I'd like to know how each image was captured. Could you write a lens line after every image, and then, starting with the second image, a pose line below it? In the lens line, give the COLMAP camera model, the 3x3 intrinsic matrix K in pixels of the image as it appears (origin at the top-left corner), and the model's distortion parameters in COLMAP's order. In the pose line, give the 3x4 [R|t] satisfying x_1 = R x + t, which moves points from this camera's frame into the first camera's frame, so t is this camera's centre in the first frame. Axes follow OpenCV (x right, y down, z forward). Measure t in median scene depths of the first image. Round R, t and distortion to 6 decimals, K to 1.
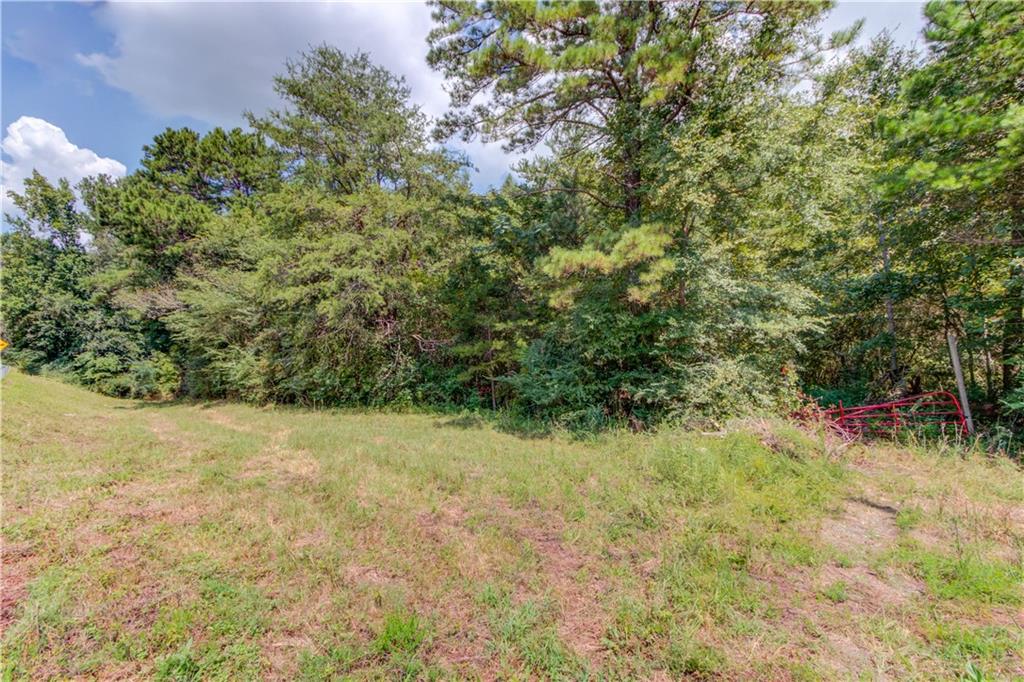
lens RADIAL K [[457.8, 0, 509.0], [0, 457.8, 334.1], [0, 0, 1]] dist [0.039372, 0.000420]
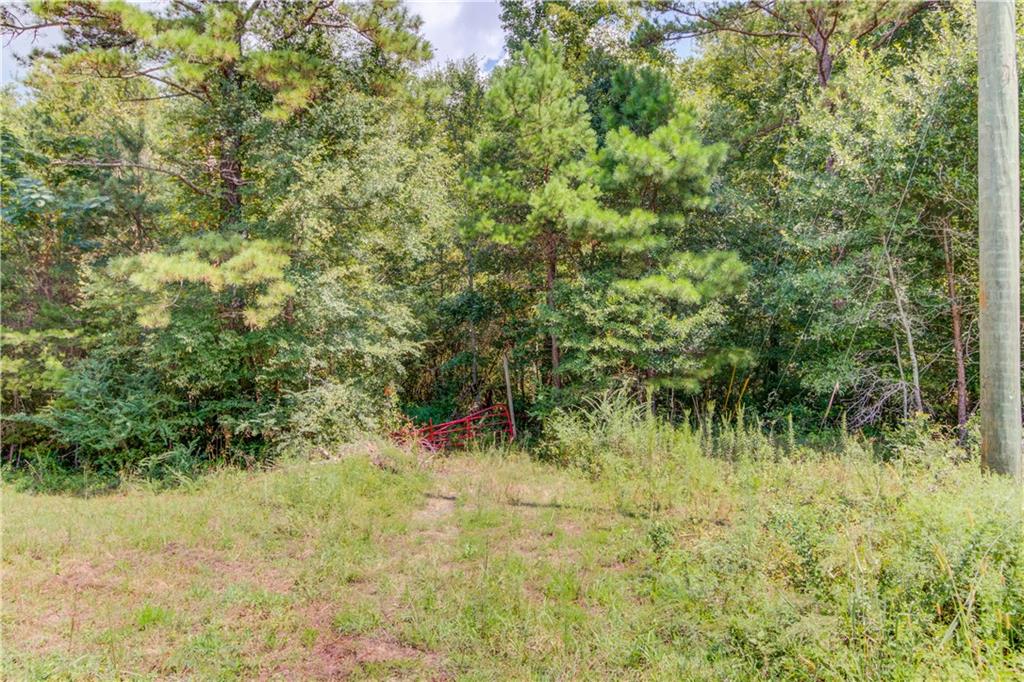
lens RADIAL K [[683.3, 0, 511.6], [0, 683.3, 333.4], [0, 0, 1]] dist [0.003512, -0.004568]
pose [[0.748339, 0.019909, 0.663018, -0.199093], [-0.021707, 0.999749, -0.005520, -0.049494], [-0.662961, -0.010261, 0.748583, -0.300686]]
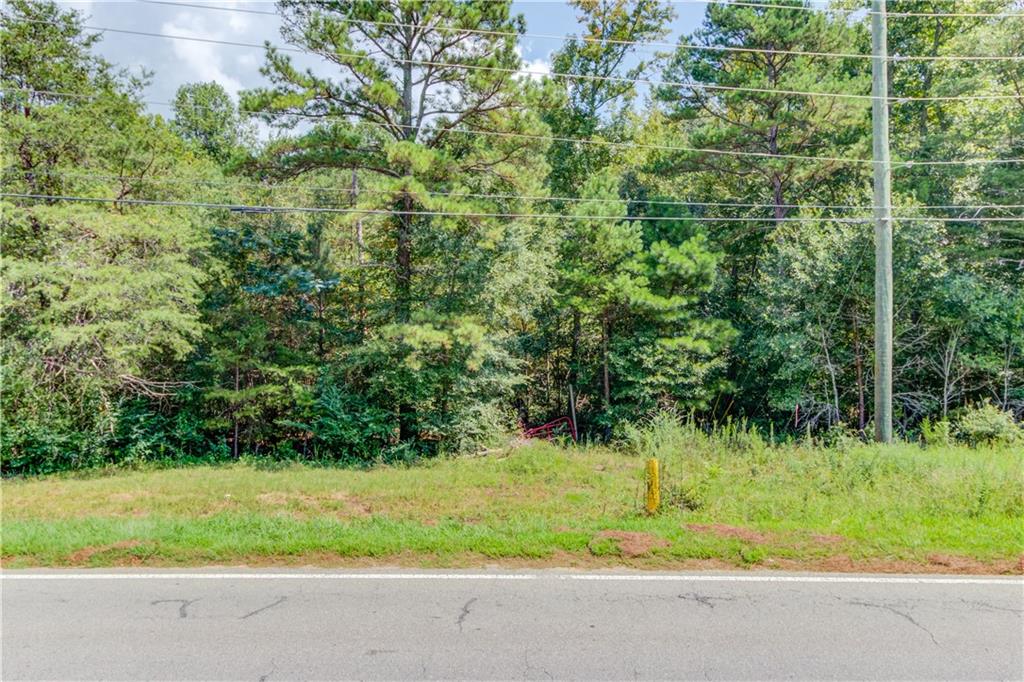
lens RADIAL K [[642.9, 0, 512.9], [0, 642.9, 347.1], [0, 0, 1]] dist [-0.030828, -0.000241]
pose [[0.683563, 0.033409, 0.729126, -0.968923], [-0.037626, 0.999237, -0.010511, -0.104742], [-0.728921, -0.020249, 0.684298, -0.476678]]
